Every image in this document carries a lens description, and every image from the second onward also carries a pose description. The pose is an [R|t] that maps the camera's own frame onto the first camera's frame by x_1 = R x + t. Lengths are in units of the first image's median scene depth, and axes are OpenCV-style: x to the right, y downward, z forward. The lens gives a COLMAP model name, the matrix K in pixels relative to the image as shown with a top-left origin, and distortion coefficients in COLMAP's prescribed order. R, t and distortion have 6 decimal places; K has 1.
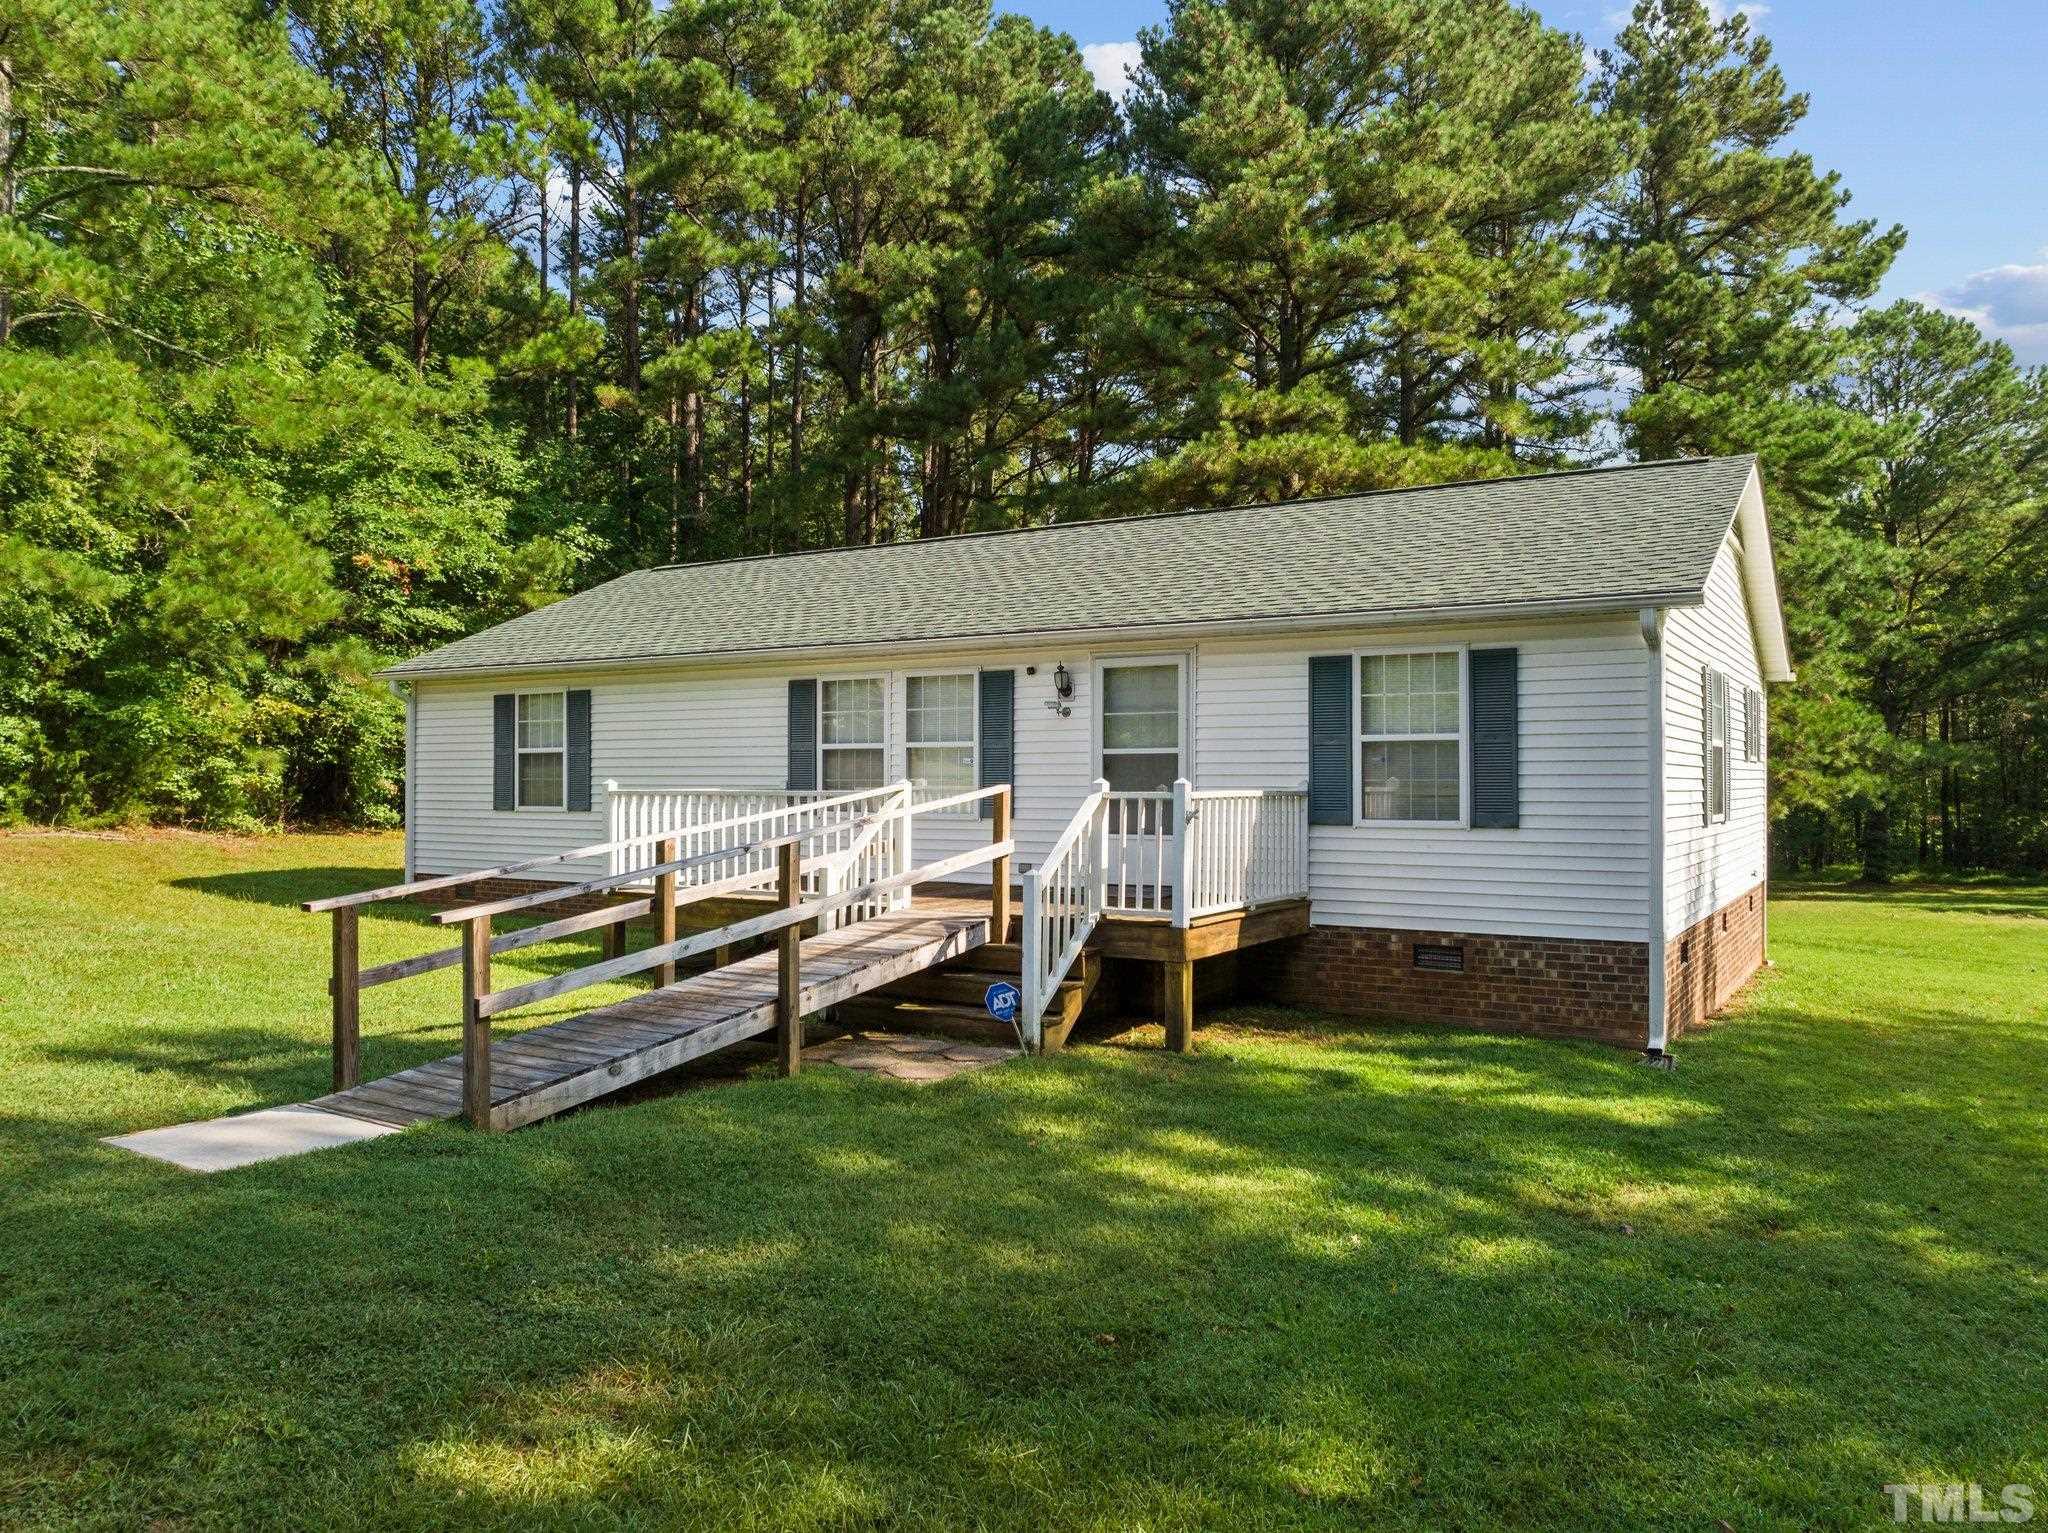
lens RADIAL K [[1436.2, 0, 1040.8], [0, 1436.2, 766.1], [0, 0, 1]] dist [-0.040405, 0.005933]
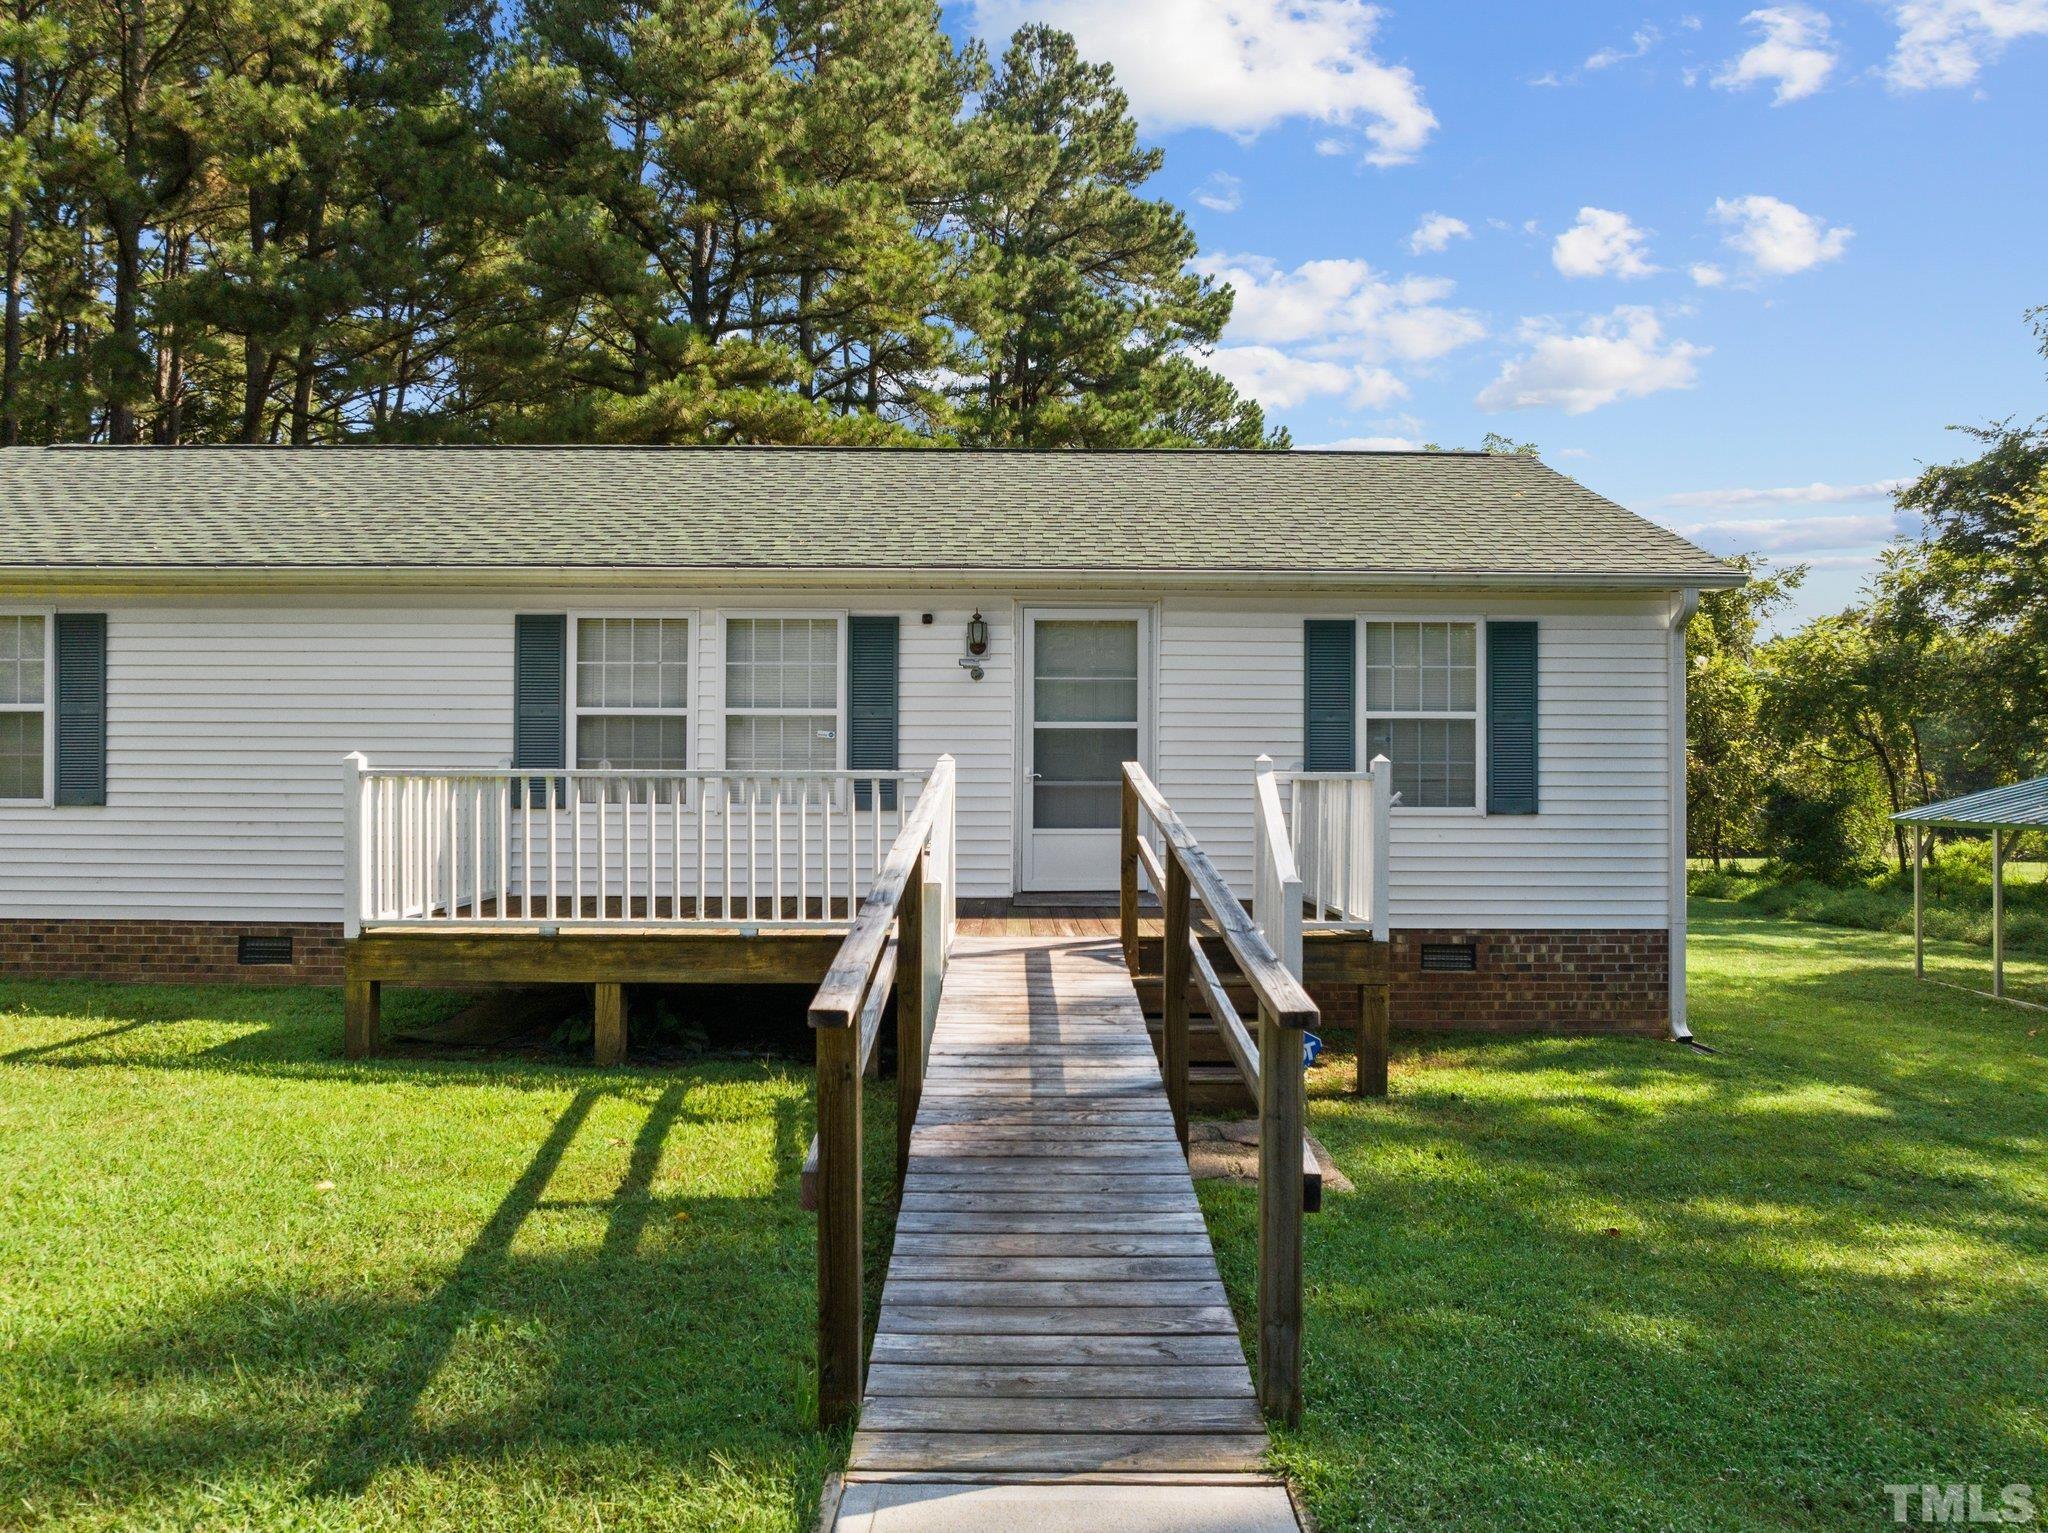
lens RADIAL K [[1436.2, 0, 1009.7], [0, 1436.2, 763.5], [0, 0, 1]] dist [-0.040405, 0.005933]
pose [[0.849520, 0.009151, 0.527477, -0.366960], [-0.009151, 0.999955, -0.002610, 0.012784], [-0.527477, -0.002610, 0.849565, 0.312903]]
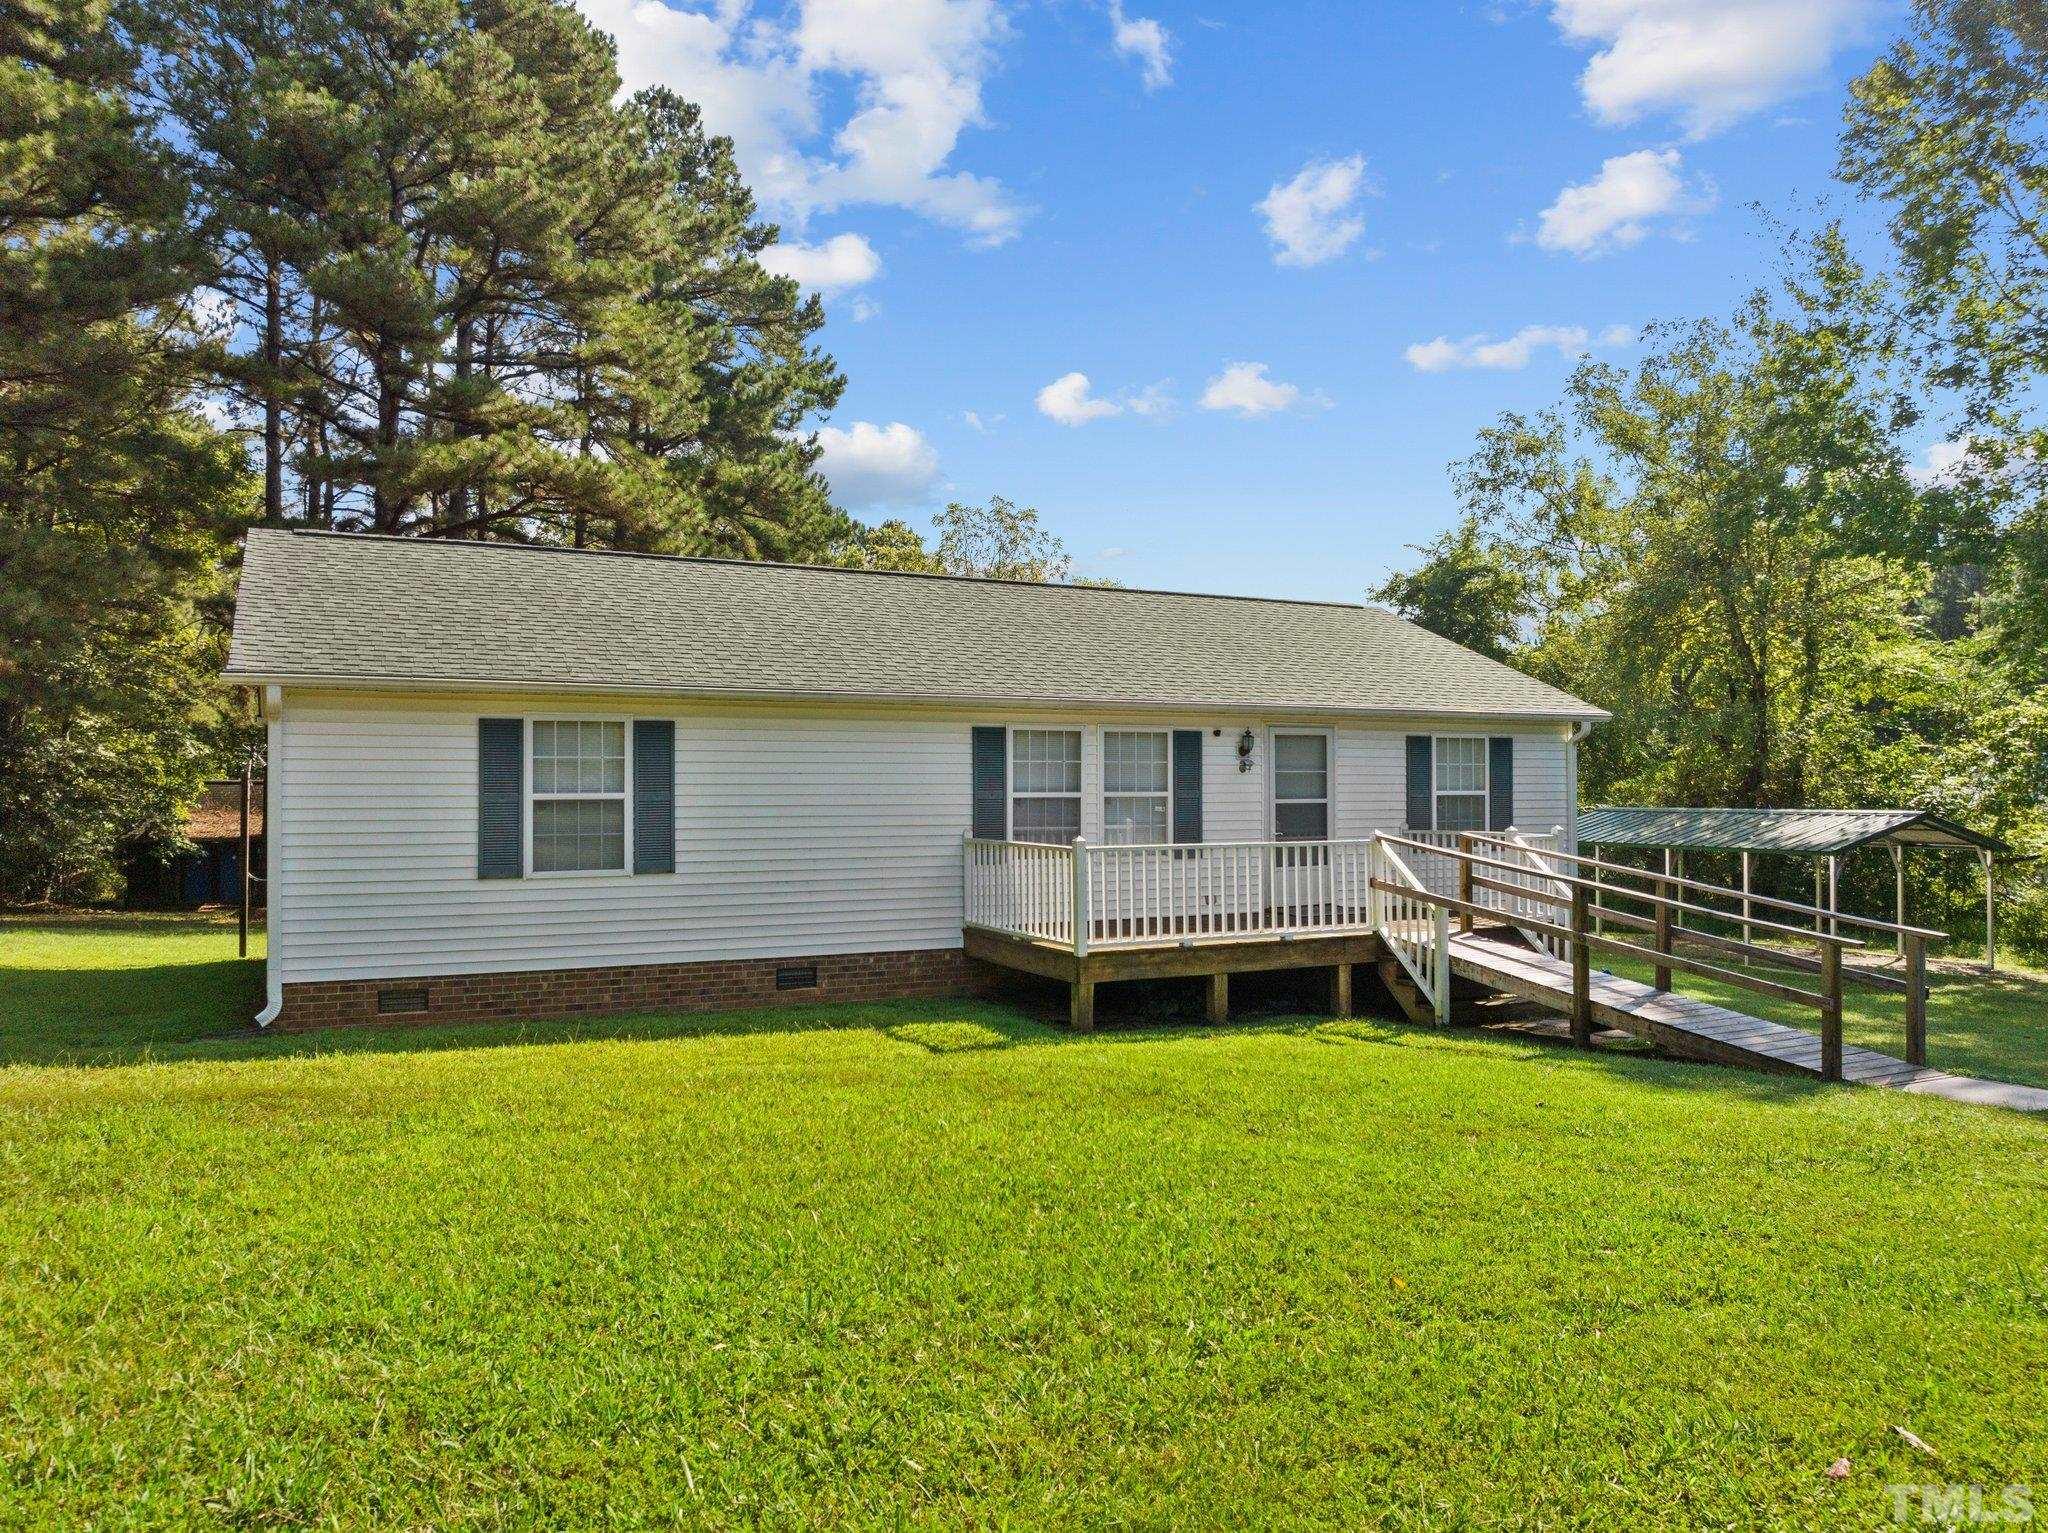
lens RADIAL K [[1436.2, 0, 1042.5], [0, 1436.2, 771.1], [0, 0, 1]] dist [-0.040405, 0.005933]
pose [[0.522015, 0.008134, 0.852898, -1.070546], [-0.004570, 0.999967, -0.006739, -0.025437], [-0.852924, -0.000380, 0.522035, 0.491396]]
